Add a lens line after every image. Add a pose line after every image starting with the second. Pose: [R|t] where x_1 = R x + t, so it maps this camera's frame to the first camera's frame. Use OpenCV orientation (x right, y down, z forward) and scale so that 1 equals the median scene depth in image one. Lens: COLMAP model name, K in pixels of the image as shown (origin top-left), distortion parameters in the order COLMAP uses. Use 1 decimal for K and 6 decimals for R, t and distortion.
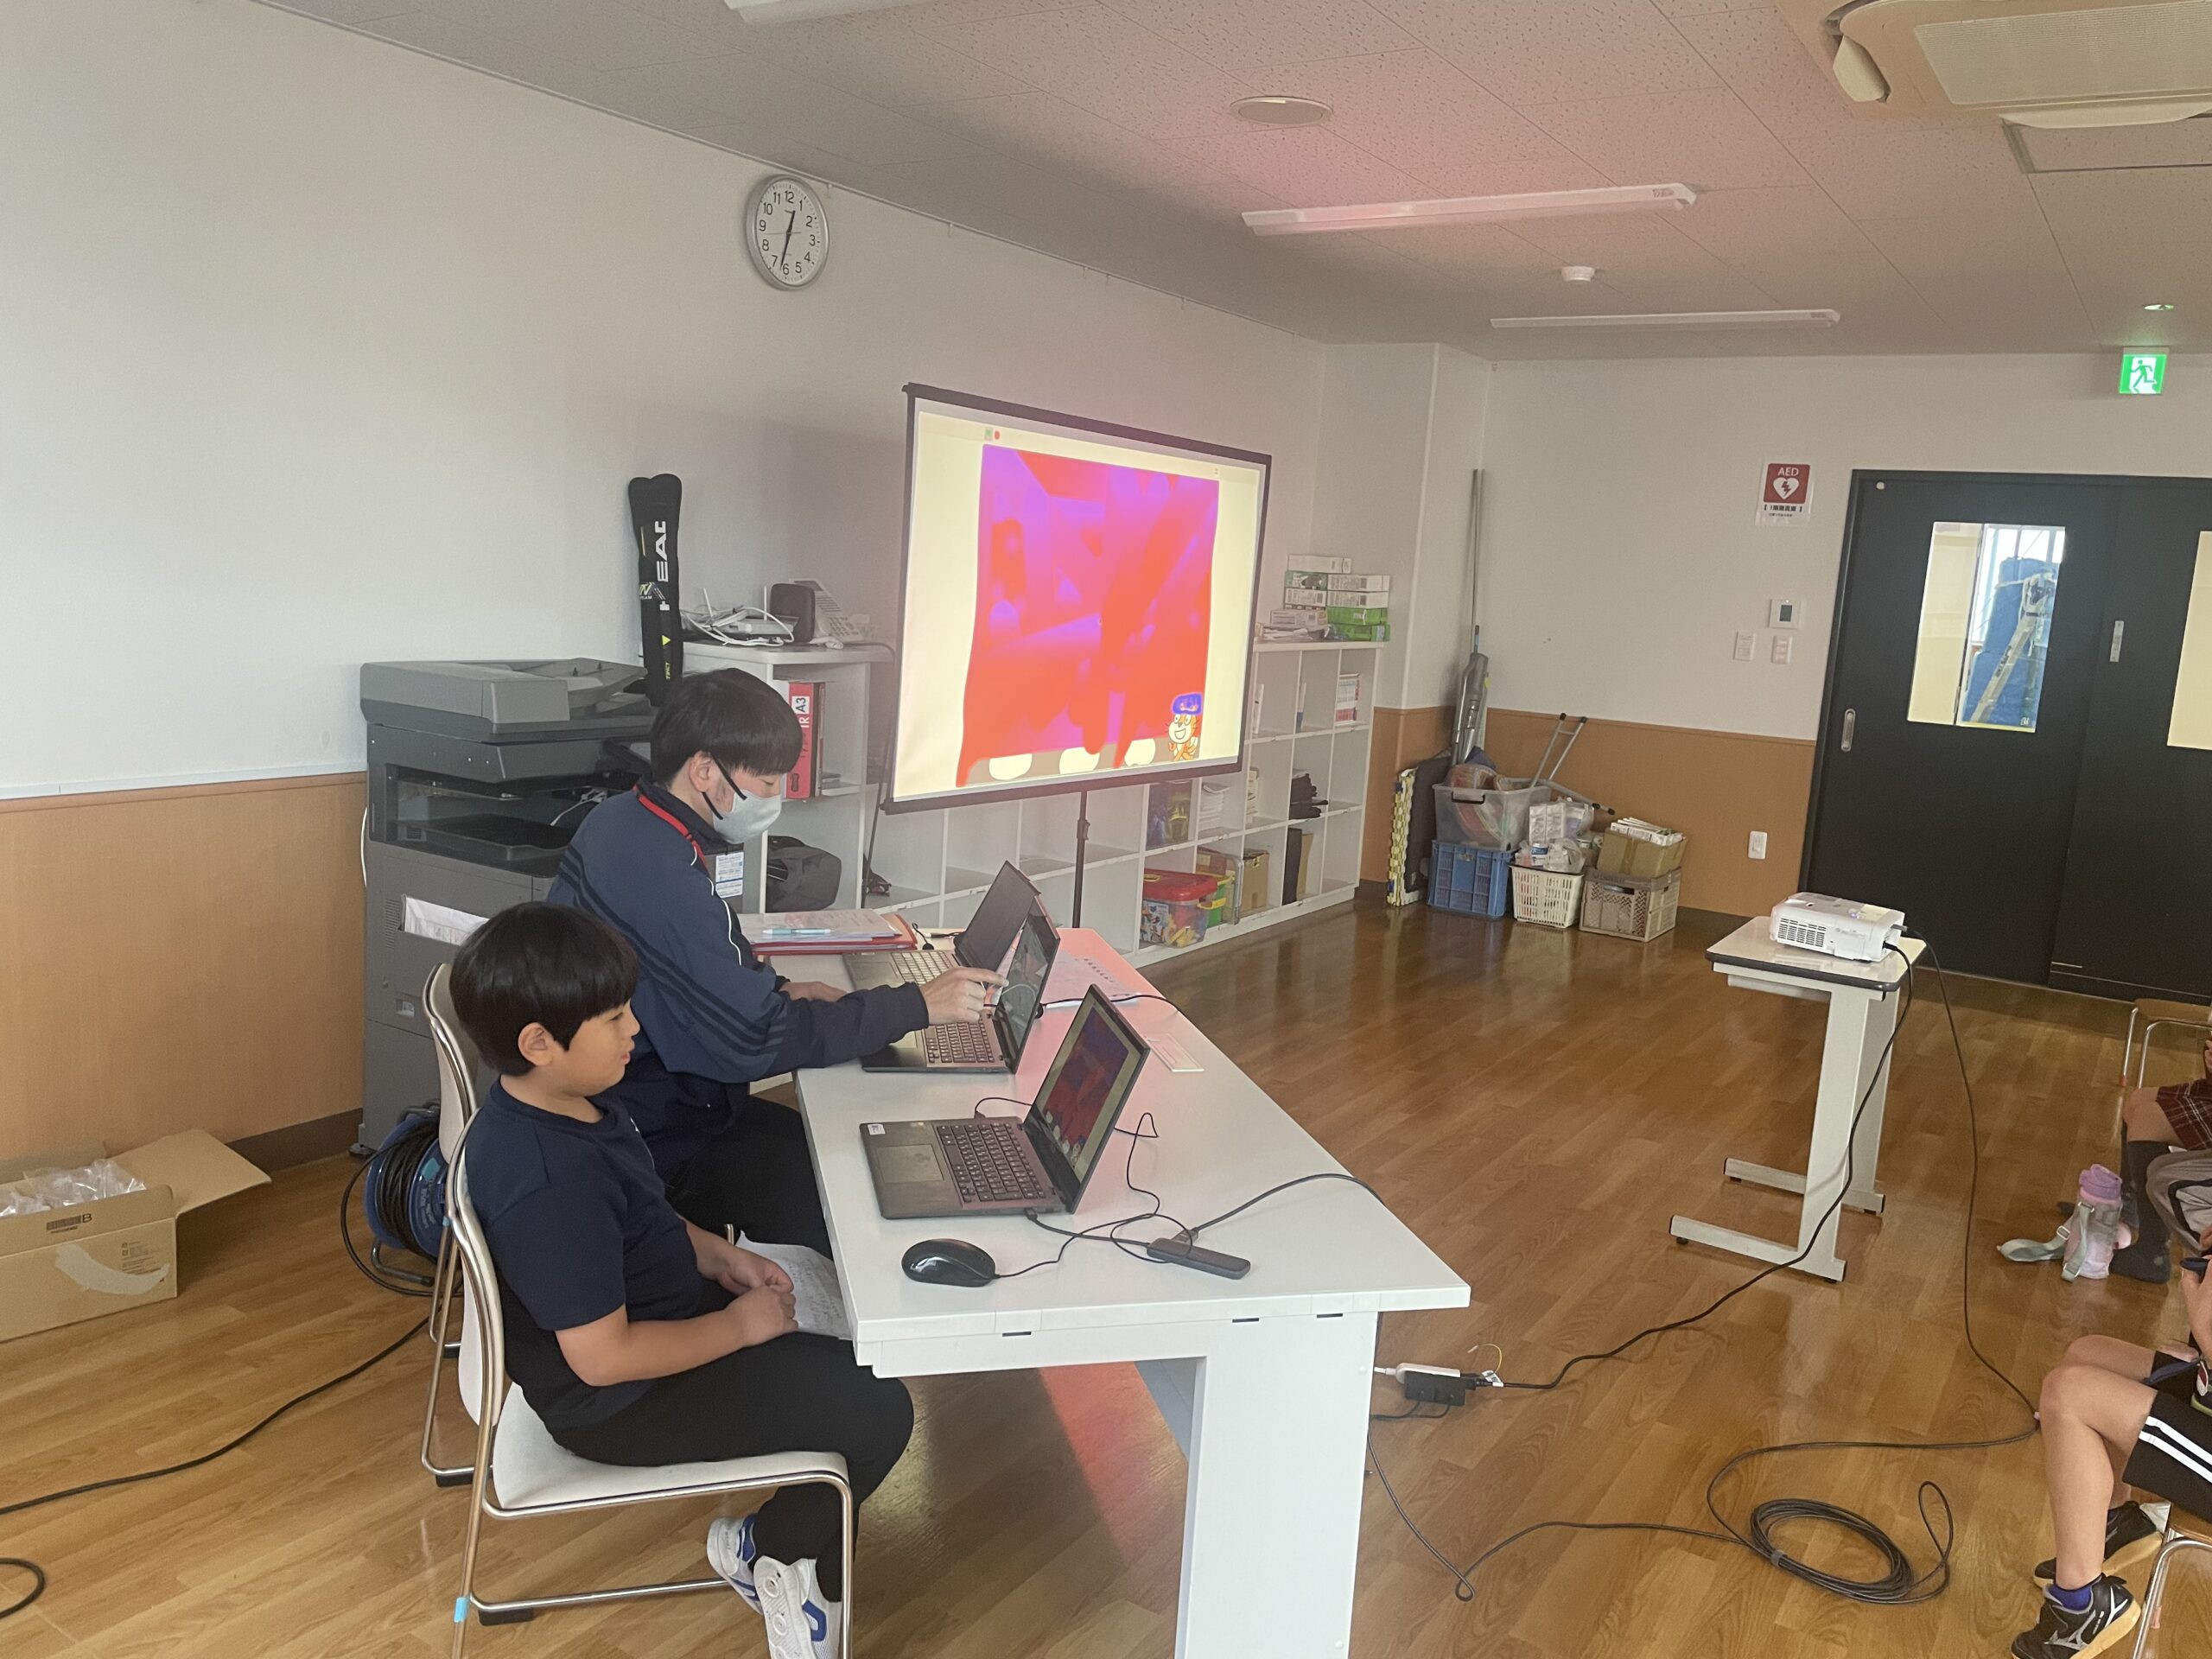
lens RADIAL K [[1722.0, 0, 1114.0], [0, 1722.0, 776.7], [0, 0, 1]] dist [0.117271, -0.152538]
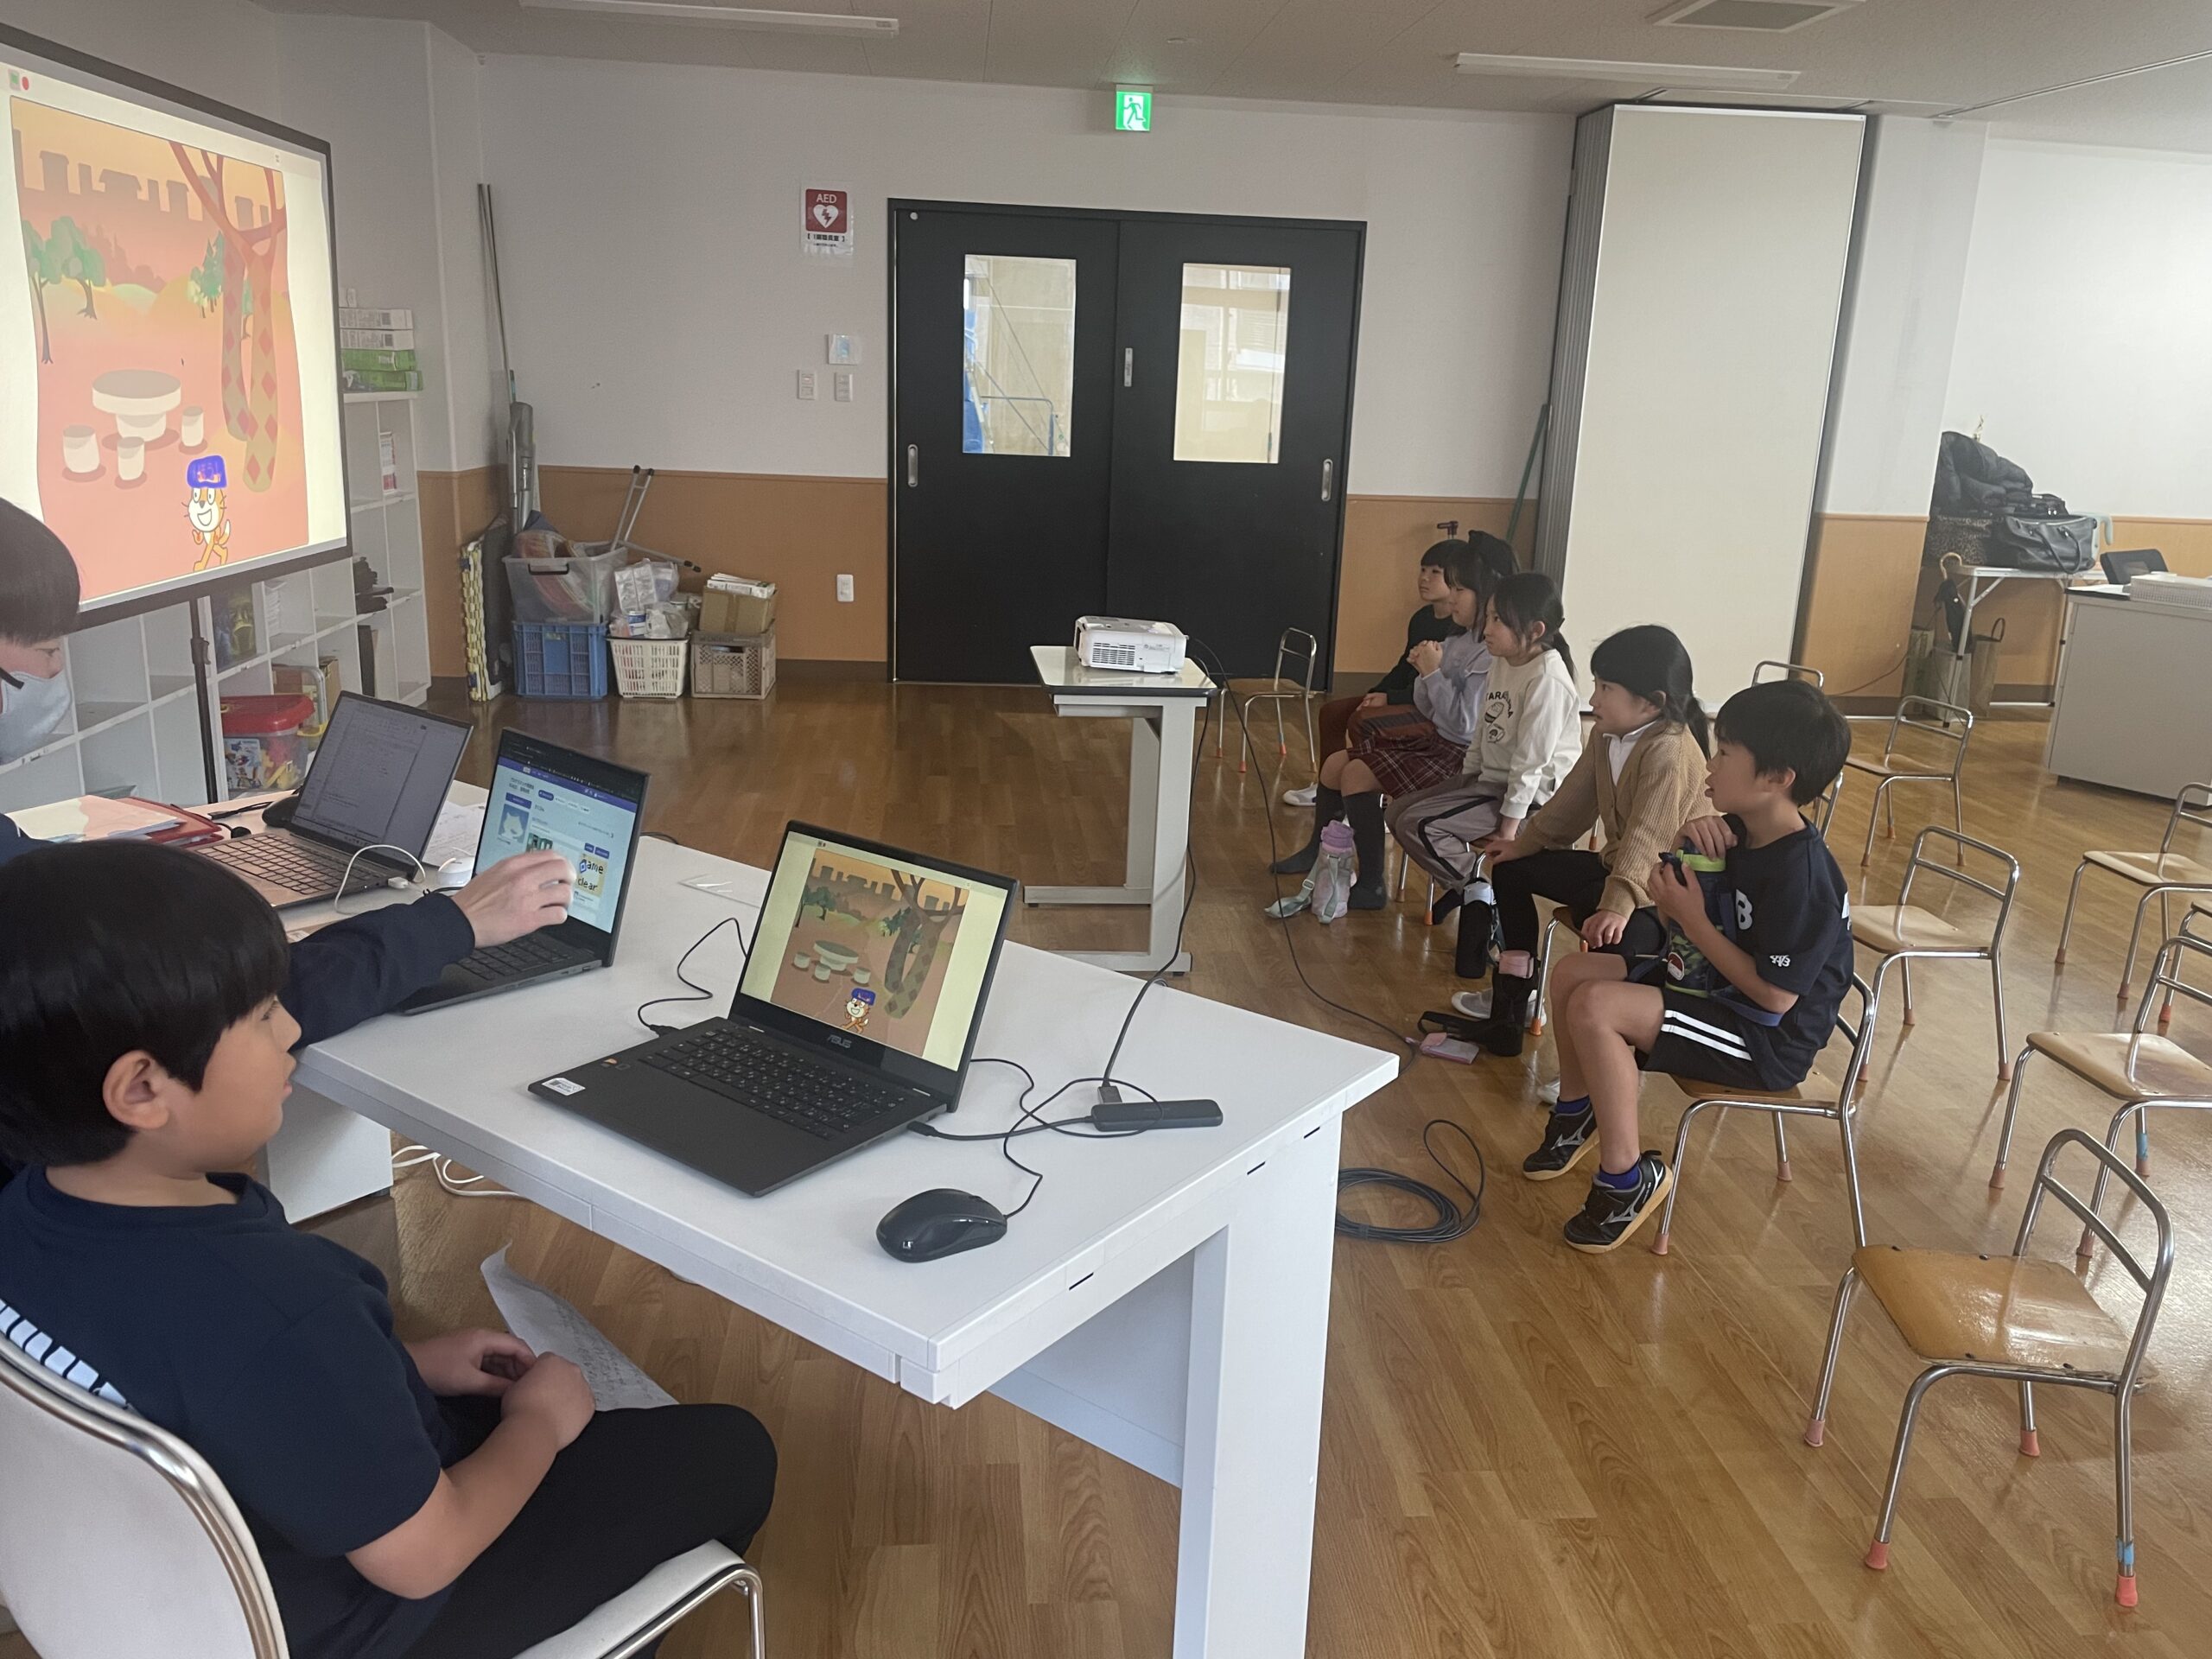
lens RADIAL K [[1722.0, 0, 1114.0], [0, 1722.0, 776.7], [0, 0, 1]] dist [0.117271, -0.152538]
pose [[0.783078, -0.173223, 0.597313, -0.123394], [0.092067, 0.982134, 0.164122, -0.003054], [-0.615071, -0.073528, 0.785036, 0.116026]]
